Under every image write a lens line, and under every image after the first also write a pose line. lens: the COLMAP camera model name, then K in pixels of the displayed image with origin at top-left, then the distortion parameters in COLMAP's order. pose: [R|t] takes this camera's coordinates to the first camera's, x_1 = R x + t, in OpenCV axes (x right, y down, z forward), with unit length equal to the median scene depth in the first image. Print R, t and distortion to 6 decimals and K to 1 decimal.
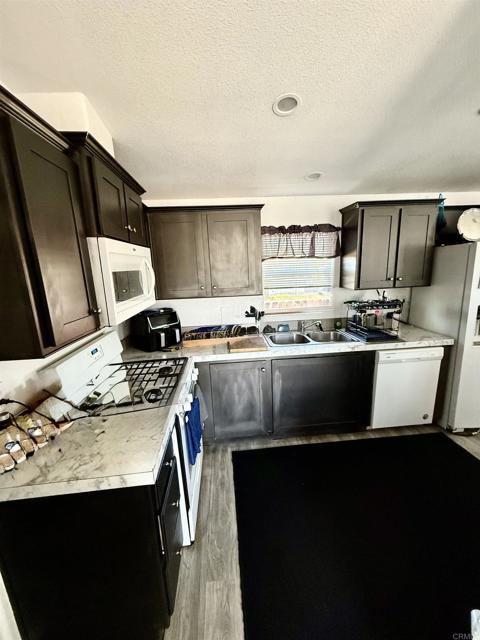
lens RADIAL K [[256.2, 0, 240.0], [0, 256.2, 320.0], [0, 0, 1]] dist [0.000605, 0.000054]
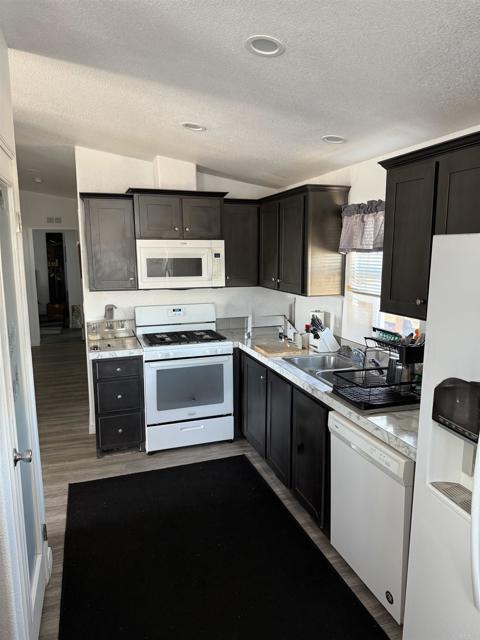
lens RADIAL K [[437.5, 0, 240.0], [0, 437.5, 320.0], [0, 0, 1]] dist [0.001214, -0.000022]
pose [[0.259426, 0.191908, -0.946504, 1.382255], [-0.204418, 0.968764, 0.140393, -0.181832], [0.943881, 0.157061, 0.290552, 0.449096]]
